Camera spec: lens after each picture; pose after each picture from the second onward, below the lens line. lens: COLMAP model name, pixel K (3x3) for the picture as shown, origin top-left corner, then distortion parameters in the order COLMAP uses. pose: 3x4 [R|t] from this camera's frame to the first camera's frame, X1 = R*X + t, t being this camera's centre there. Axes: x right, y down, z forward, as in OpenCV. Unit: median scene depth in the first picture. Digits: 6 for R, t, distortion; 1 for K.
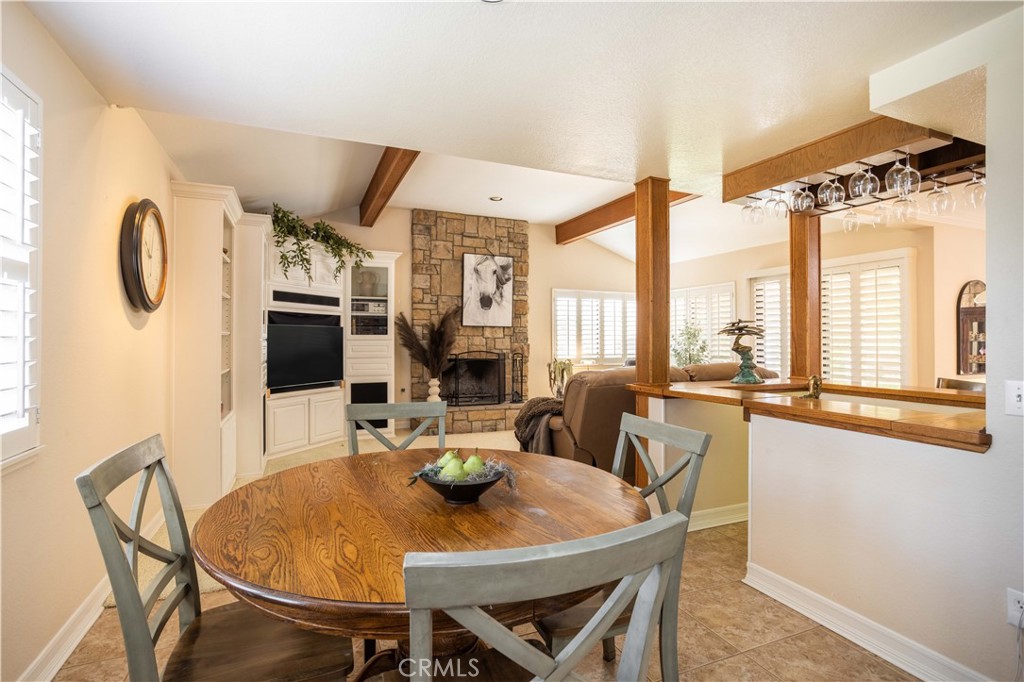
lens RADIAL K [[494.0, 0, 511.8], [0, 494.0, 335.9], [0, 0, 1]] dist [-0.048511, 0.022774]
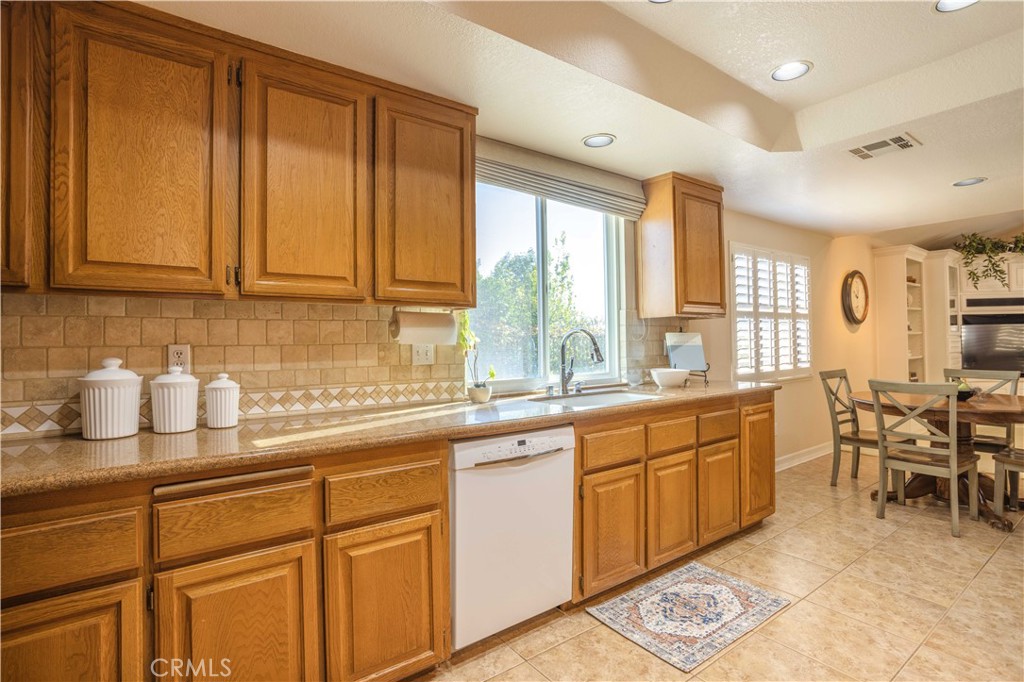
lens RADIAL K [[494.0, 0, 511.8], [0, 494.0, 335.9], [0, 0, 1]] dist [-0.048511, 0.022774]
pose [[0.230902, -0.016550, -0.972836, 0.344975], [0.016823, 0.999774, -0.013015, 0.000516], [0.972832, -0.013361, 0.231128, -0.342757]]
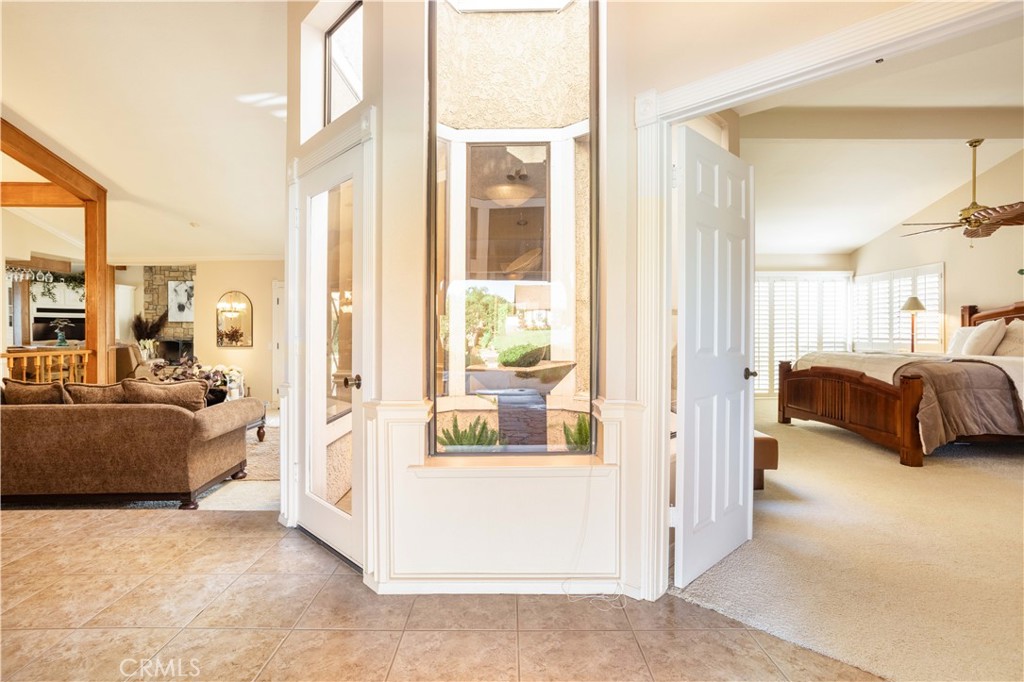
lens RADIAL K [[496.4, 0, 499.9], [0, 496.4, 338.7], [0, 0, 1]] dist [-0.071447, 0.025409]
pose [[0.916300, 0.002409, -0.400485, 1.726279], [0.004898, 0.999840, 0.017221, 0.016762], [0.400462, -0.017741, 0.916141, -0.120108]]
